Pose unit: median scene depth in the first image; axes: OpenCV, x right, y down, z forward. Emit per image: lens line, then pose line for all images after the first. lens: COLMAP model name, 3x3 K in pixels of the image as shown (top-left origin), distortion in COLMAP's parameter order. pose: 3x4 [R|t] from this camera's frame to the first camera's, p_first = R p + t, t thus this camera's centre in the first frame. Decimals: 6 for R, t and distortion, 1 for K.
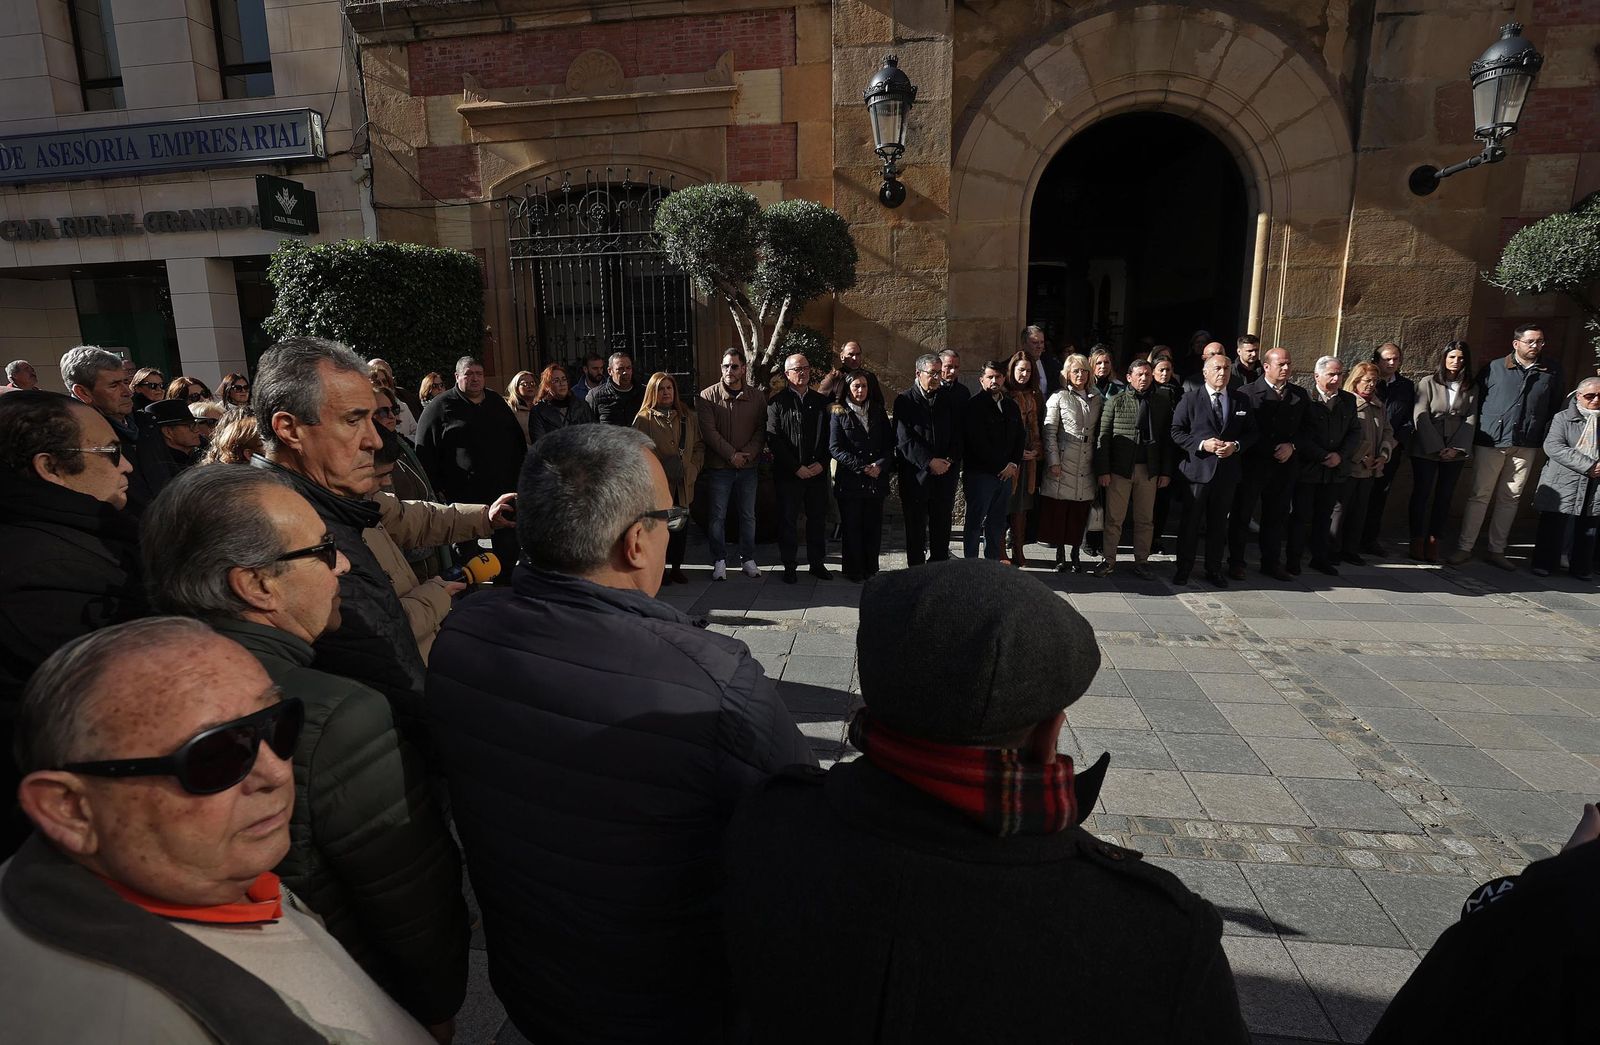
lens RADIAL K [[849.5, 0, 767.5], [0, 849.5, 542.8], [0, 0, 1]] dist [-0.050773, 0.014277]
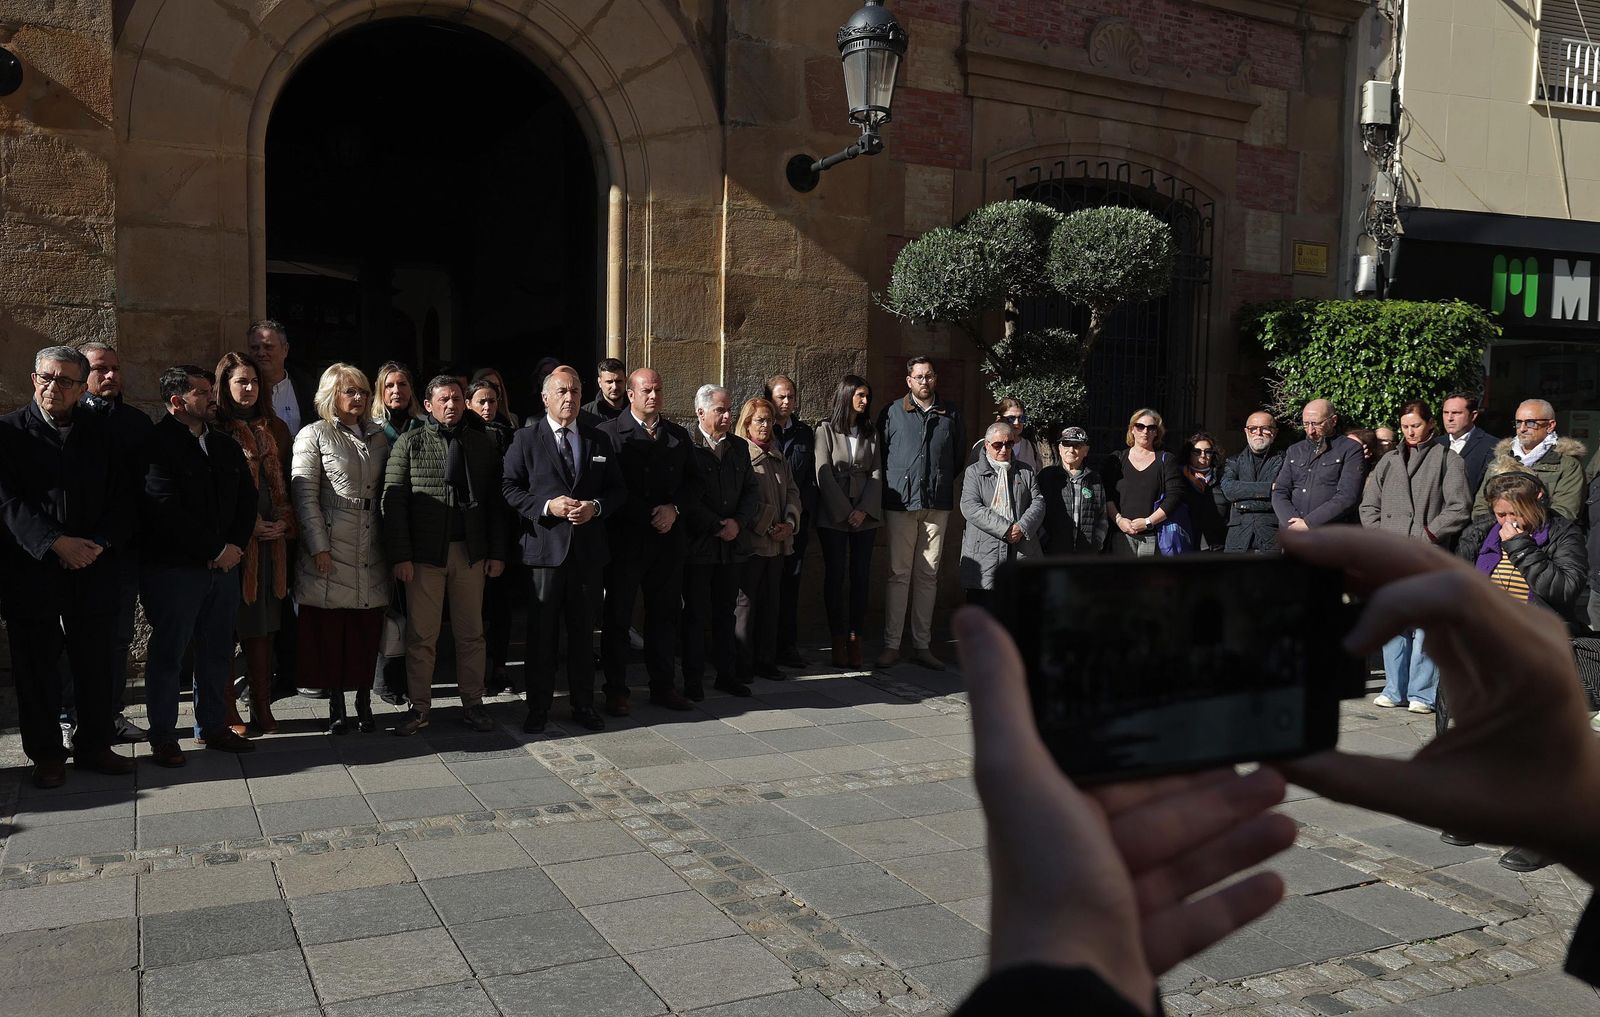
lens RADIAL K [[1310.4, 0, 807.3], [0, 1310.4, 513.3], [0, 0, 1]] dist [0.011078, -0.008727]
pose [[0.801928, -0.005507, 0.597395, 0.067698], [0.102657, 0.986354, -0.128712, 0.031369], [-0.588535, 0.164545, 0.791550, 0.078801]]
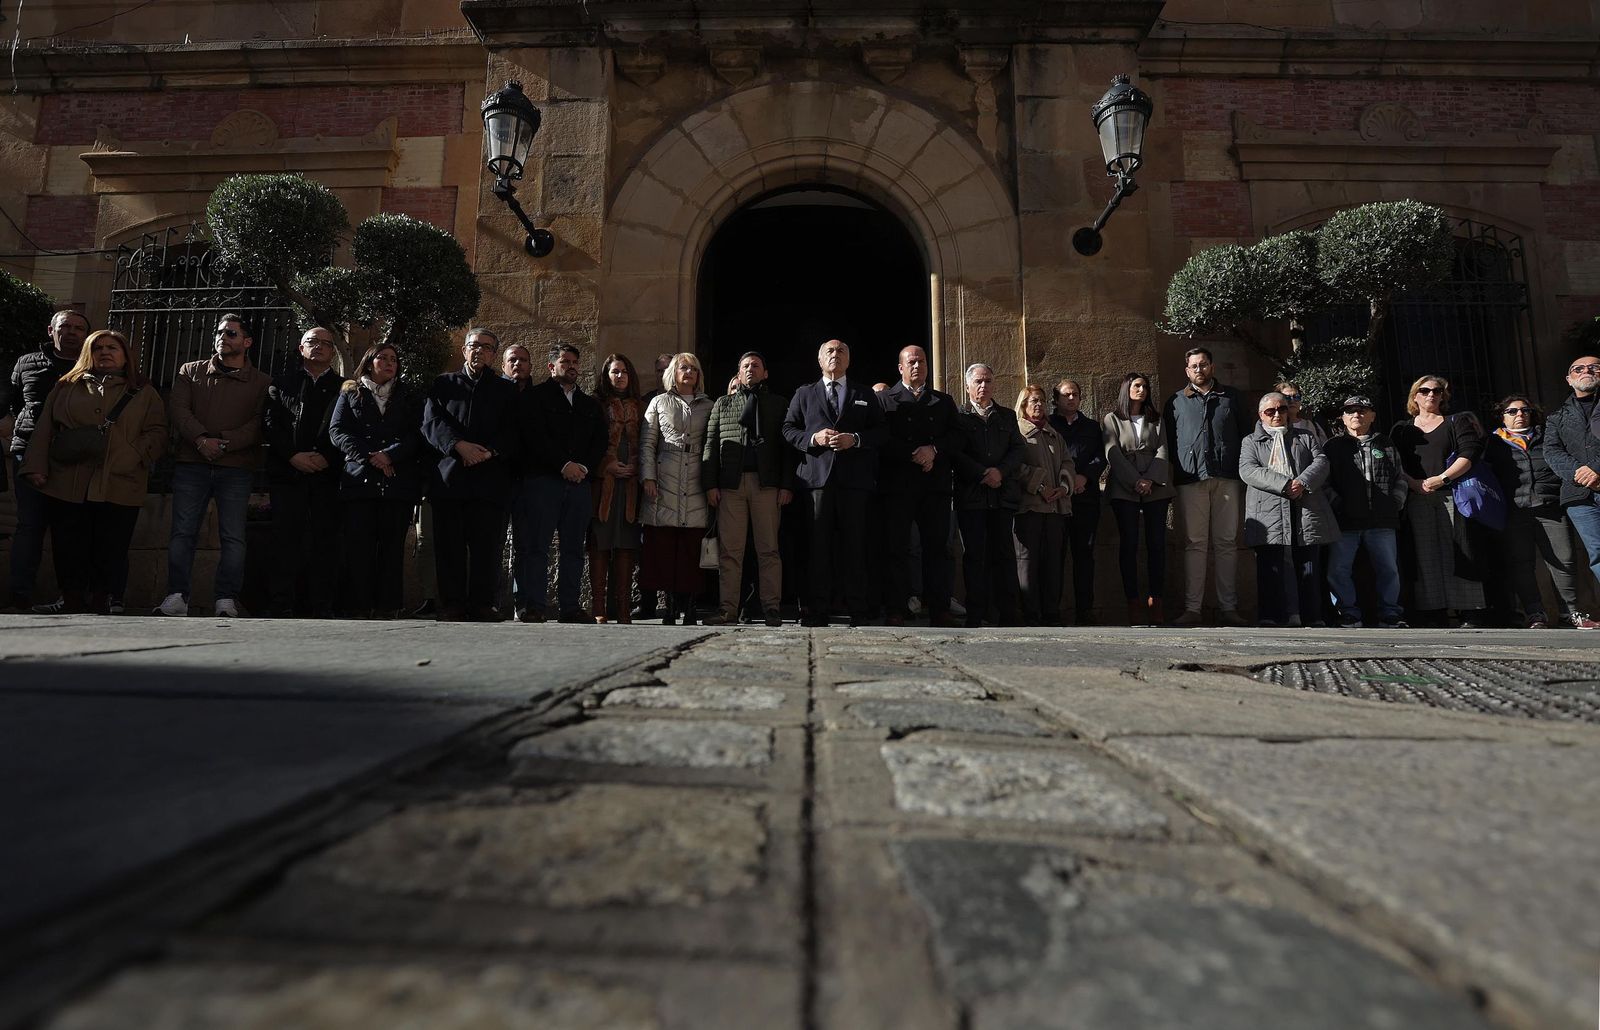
lens RADIAL K [[874.2, 0, 801.9], [0, 874.2, 501.4], [0, 0, 1]] dist [-0.049529, 0.017753]
pose [[0.988579, 0.038256, 0.145768, 0.332613], [0.017537, 0.931471, -0.363392, 0.203002], [-0.149681, 0.361798, 0.920162, 0.228327]]
